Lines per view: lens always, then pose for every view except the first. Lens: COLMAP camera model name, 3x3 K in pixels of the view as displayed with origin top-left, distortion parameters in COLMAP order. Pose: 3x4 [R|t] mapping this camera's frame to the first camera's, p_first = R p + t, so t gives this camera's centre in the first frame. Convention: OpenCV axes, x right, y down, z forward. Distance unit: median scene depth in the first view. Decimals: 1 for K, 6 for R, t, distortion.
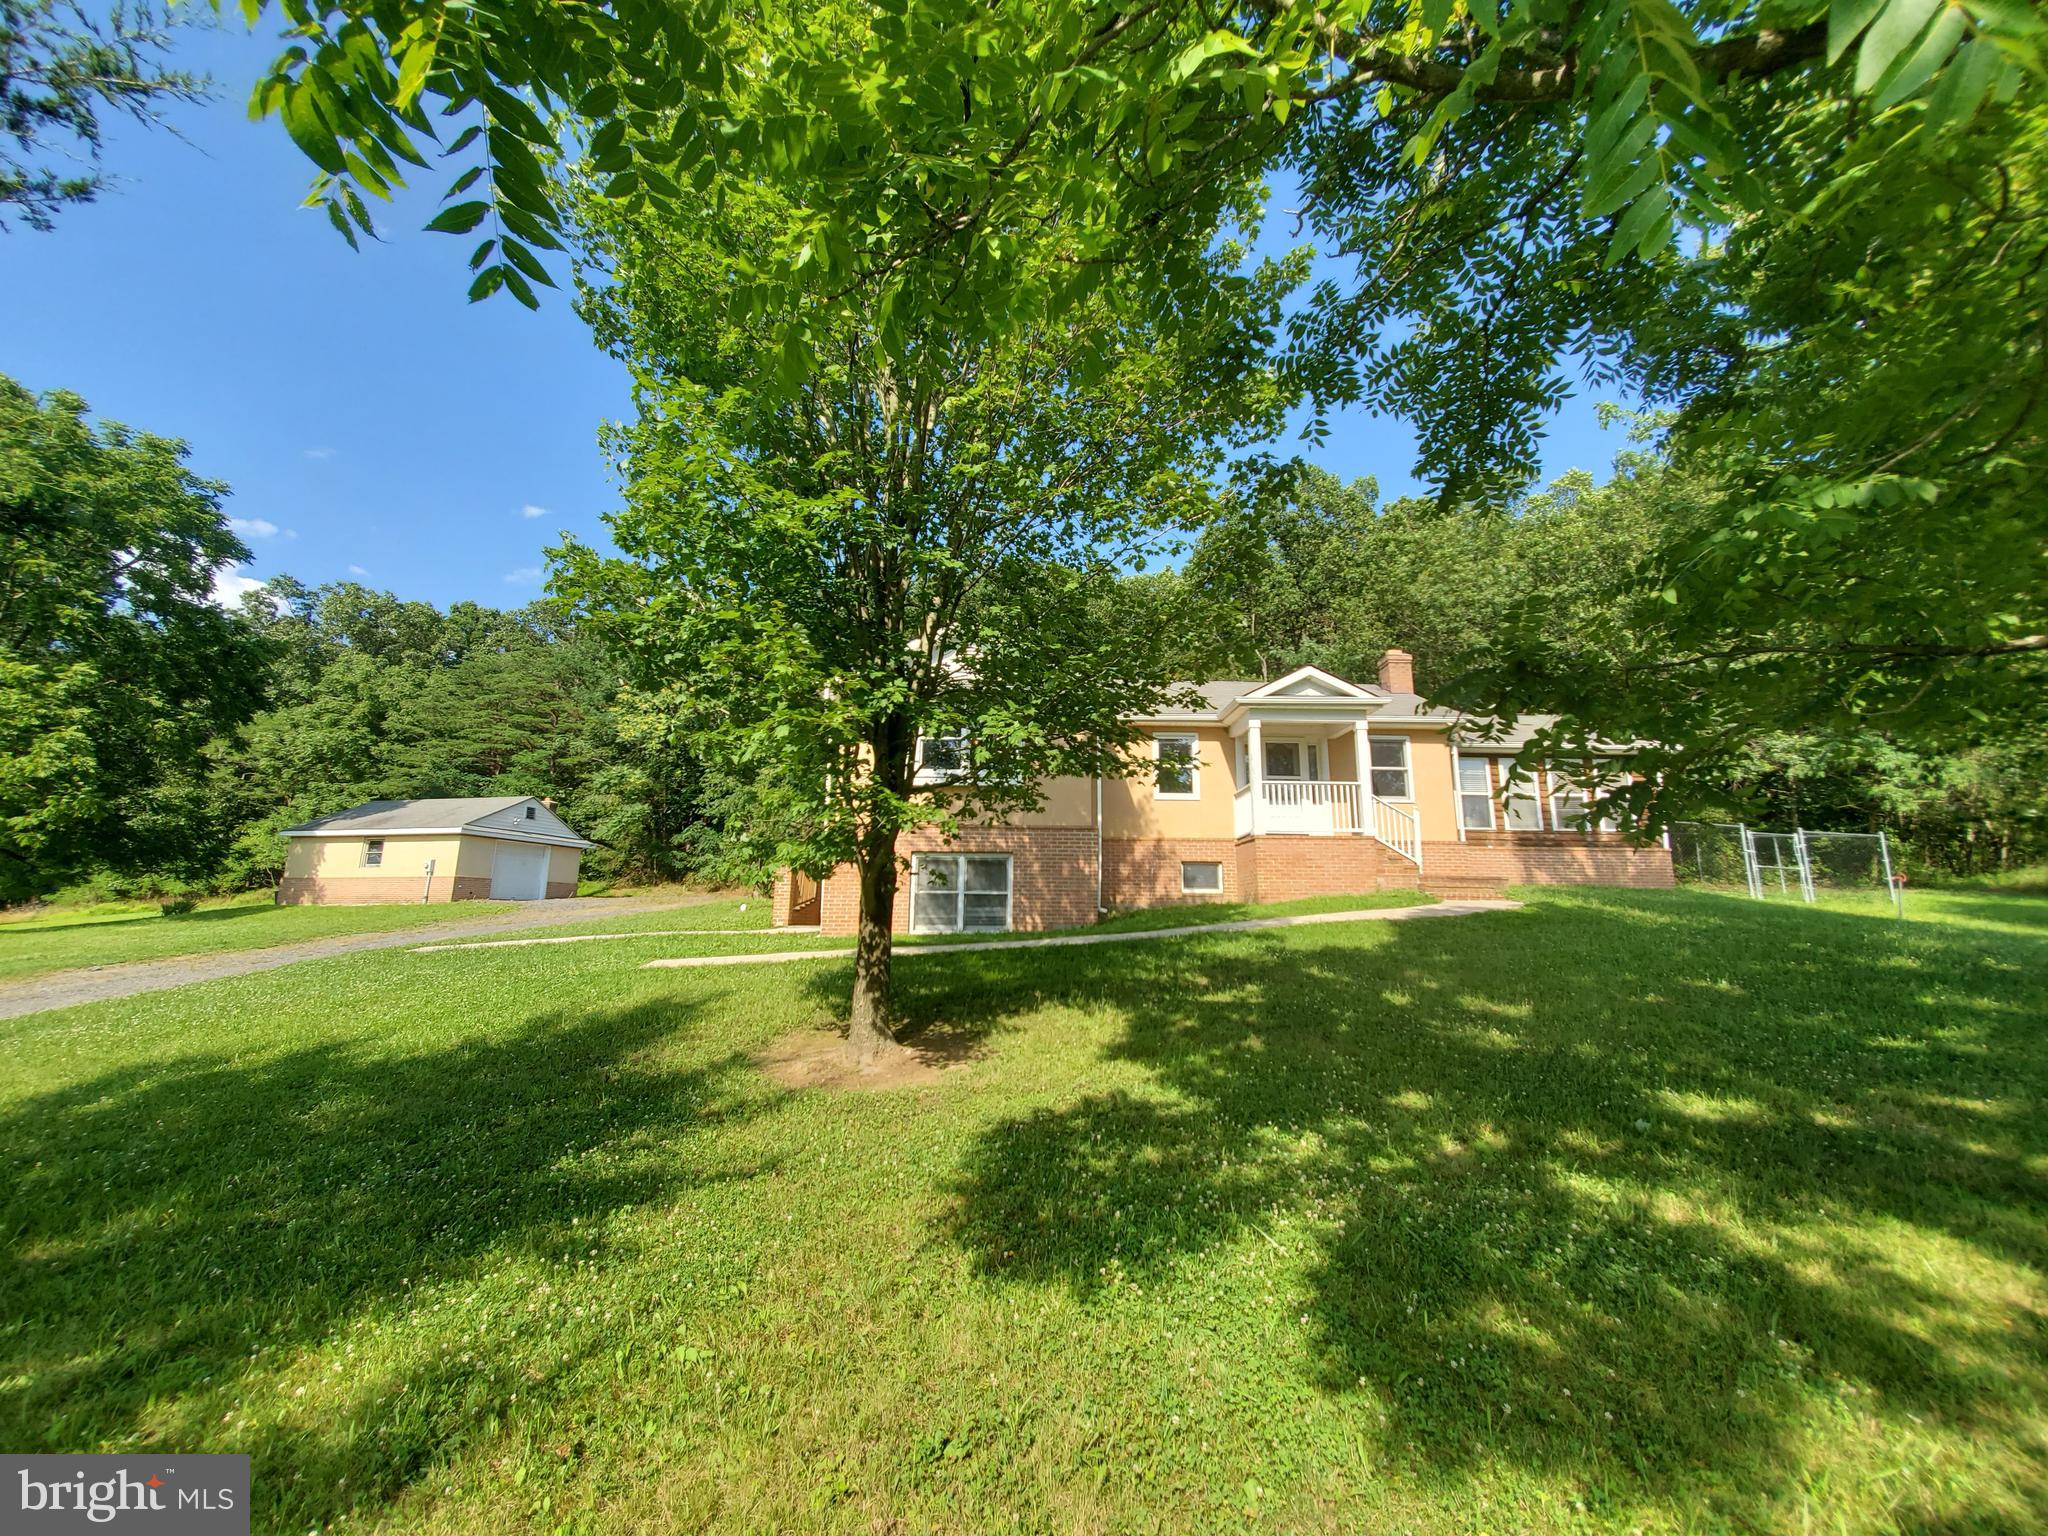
lens RADIAL K [[816.9, 0, 1026.9], [0, 816.9, 762.1], [0, 0, 1]] dist [0.009226, -0.002049]
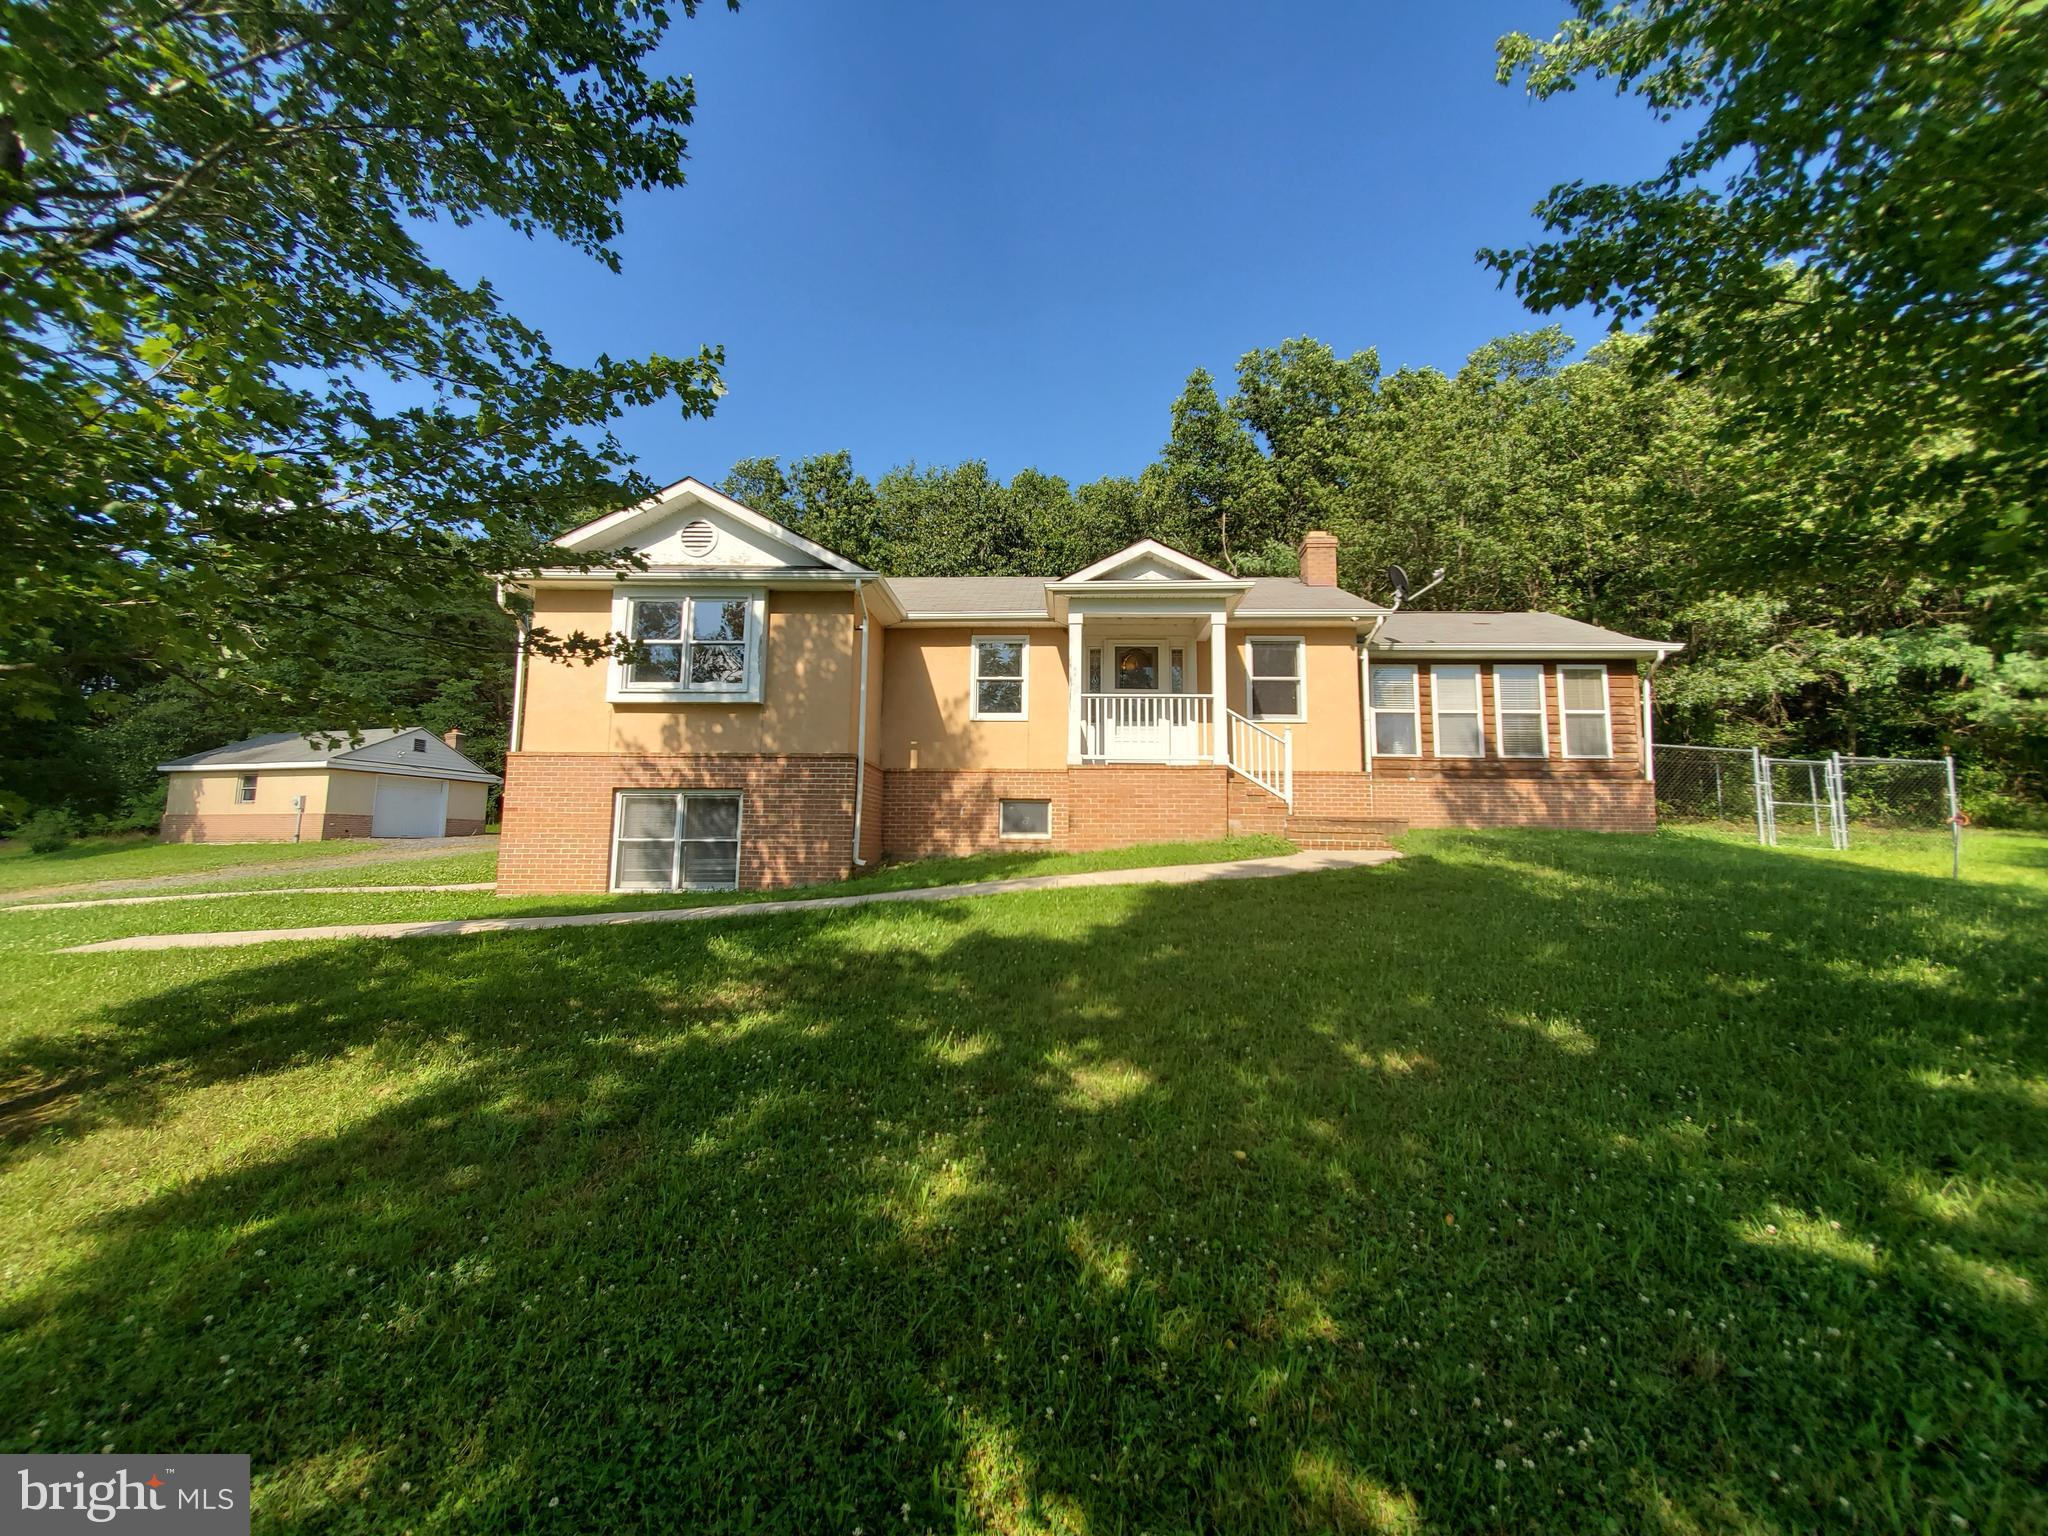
lens RADIAL K [[816.9, 0, 1022.2], [0, 816.9, 766.0], [0, 0, 1]] dist [0.009226, -0.002049]
pose [[0.998329, -0.004404, -0.057613, 0.241607], [0.009431, 0.996139, 0.087278, 0.019768], [0.057007, -0.087675, 0.994517, 0.206128]]
